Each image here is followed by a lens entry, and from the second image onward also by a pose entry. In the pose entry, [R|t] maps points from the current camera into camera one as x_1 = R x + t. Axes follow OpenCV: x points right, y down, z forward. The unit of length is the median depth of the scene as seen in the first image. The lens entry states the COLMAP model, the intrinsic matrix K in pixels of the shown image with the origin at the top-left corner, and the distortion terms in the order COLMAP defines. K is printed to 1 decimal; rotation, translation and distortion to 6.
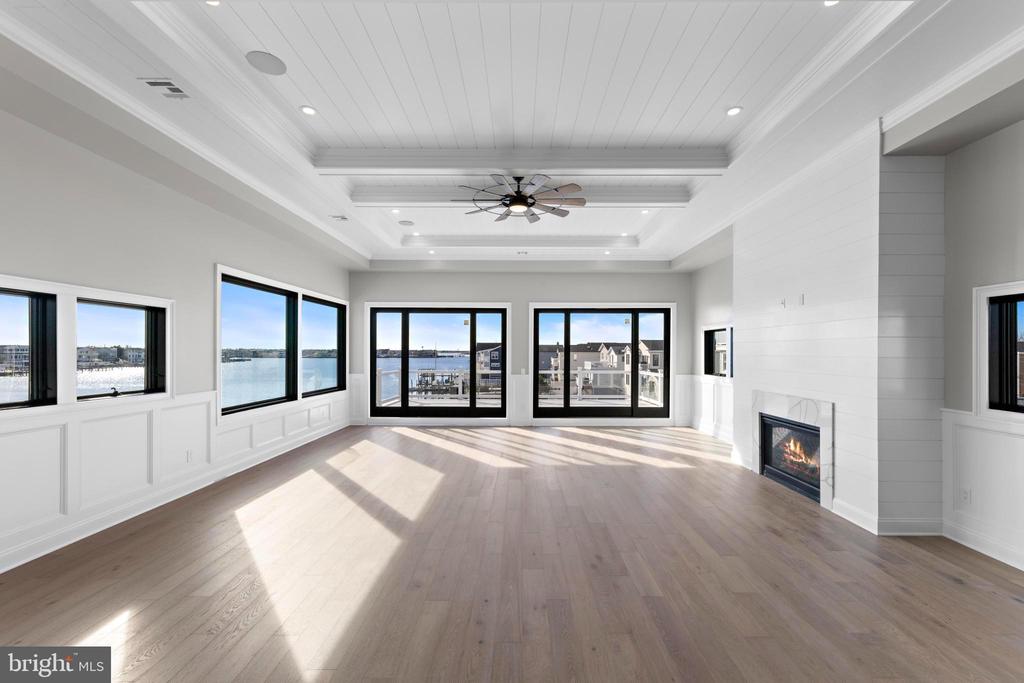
lens RADIAL K [[418.9, 0, 519.0], [0, 418.9, 352.3], [0, 0, 1]] dist [0.007795, 0.000675]
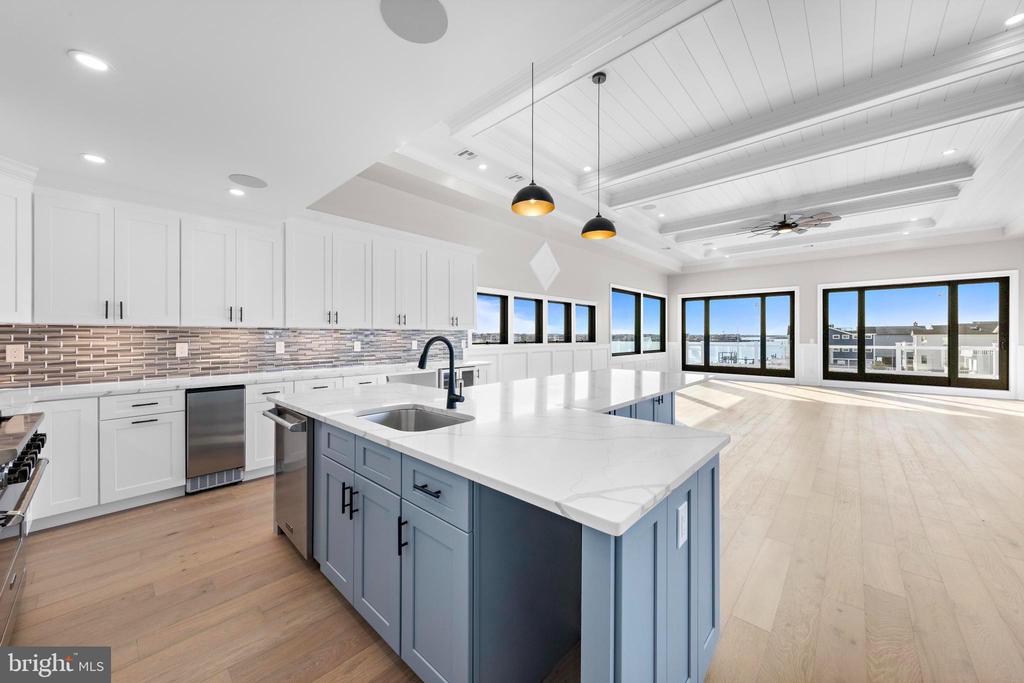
lens RADIAL K [[371.9, 0, 515.5], [0, 371.9, 334.4], [0, 0, 1]] dist [0.007974, -0.000676]
pose [[0.741860, -0.006030, -0.670527, 0.104368], [0.001653, 0.999973, -0.007165, 0.033663], [0.670552, 0.004207, 0.741850, -0.411494]]
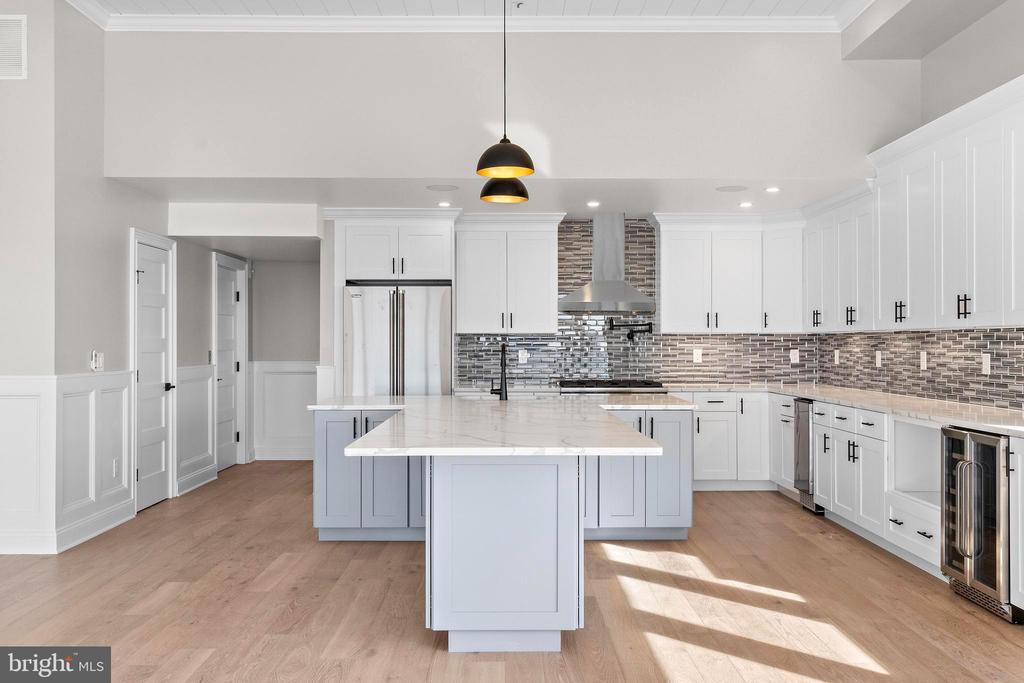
lens RADIAL K [[923.1, 0, 519.2], [0, 923.1, 339.7], [0, 0, 1]] dist [0.015113, 0.020933]
pose [[-0.999913, -0.003069, -0.012836, -0.091087], [-0.003050, 0.999994, -0.001443, 0.031538], [0.012840, -0.001404, -0.999917, 0.487840]]
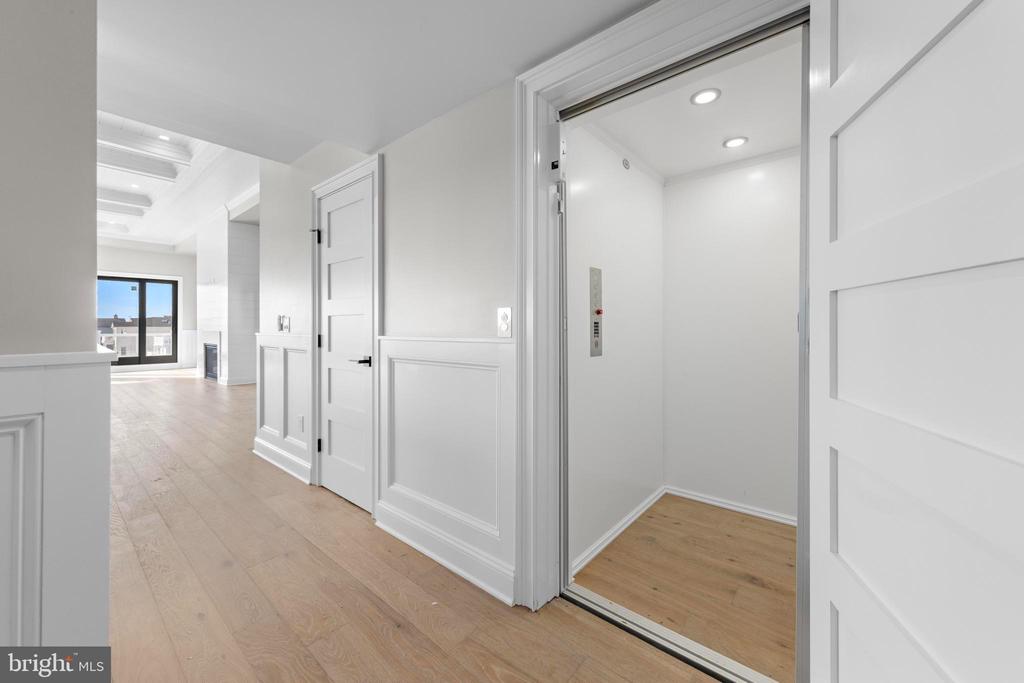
lens RADIAL K [[404.8, 0, 507.4], [0, 404.8, 327.0], [0, 0, 1]] dist [0.010228, 0.000746]
pose [[0.662861, -0.002626, 0.748738, 0.087330], [0.005349, 0.999985, -0.001228, 0.052534], [-0.748723, 0.004819, 0.662865, -0.682077]]
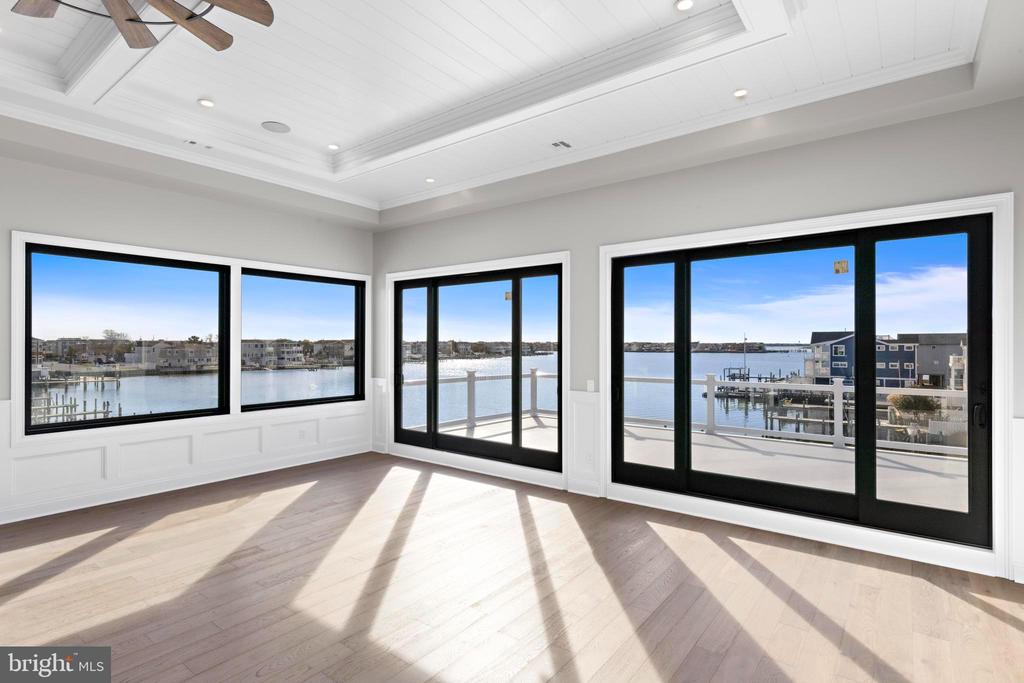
lens RADIAL K [[512.1, 0, 516.3], [0, 512.1, 344.1], [0, 0, 1]] dist [0.001828, 0.000929]
pose [[0.794805, -0.002827, -0.606858, 0.323227], [0.001161, 0.999994, -0.003136, -0.002823], [0.606863, 0.001788, 0.794804, 0.481553]]
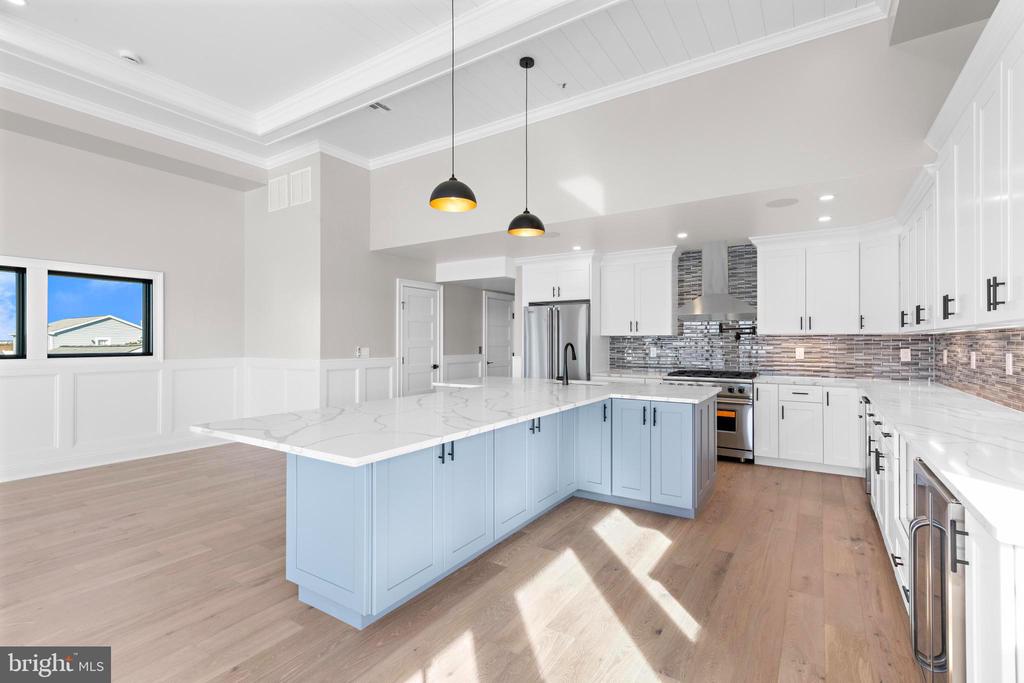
lens RADIAL K [[471.6, 0, 514.9], [0, 471.6, 339.0], [0, 0, 1]] dist [0.013139, -0.001163]
pose [[-0.843402, -0.000609, 0.537283, -0.318103], [-0.002419, 0.999994, -0.002663, 0.030762], [-0.537278, -0.003545, -0.843398, 0.203807]]
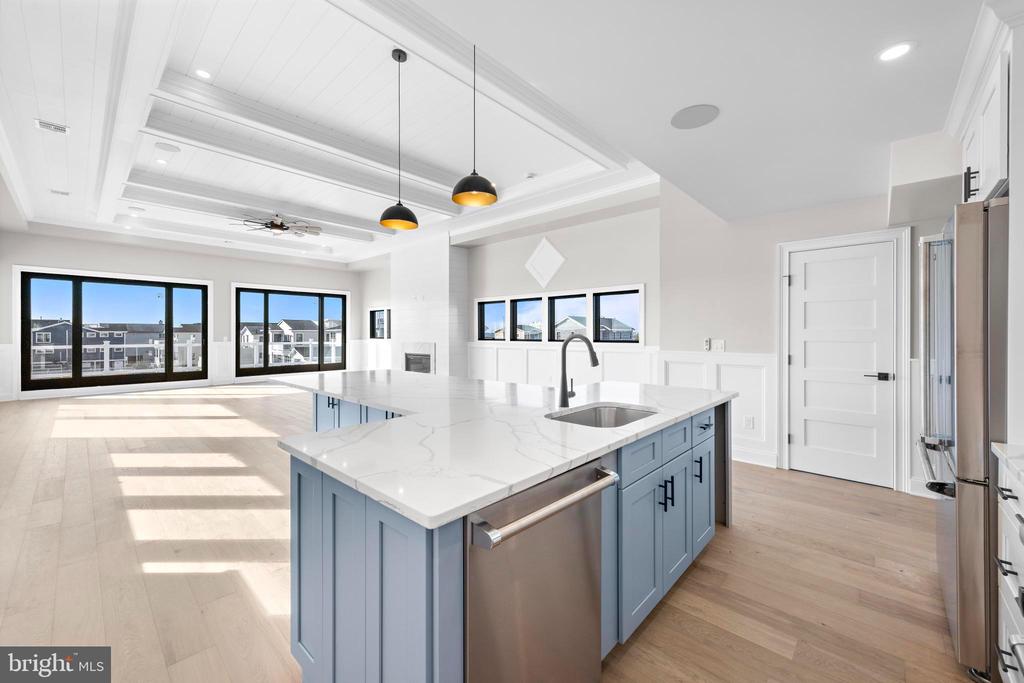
lens RADIAL K [[404.8, 0, 512.4], [0, 404.8, 333.6], [0, 0, 1]] dist [0.010228, 0.000746]
pose [[0.680286, -0.003442, 0.732938, -0.298052], [0.003459, 0.999993, 0.001486, 0.032242], [-0.732938, 0.001524, 0.680293, -0.412465]]
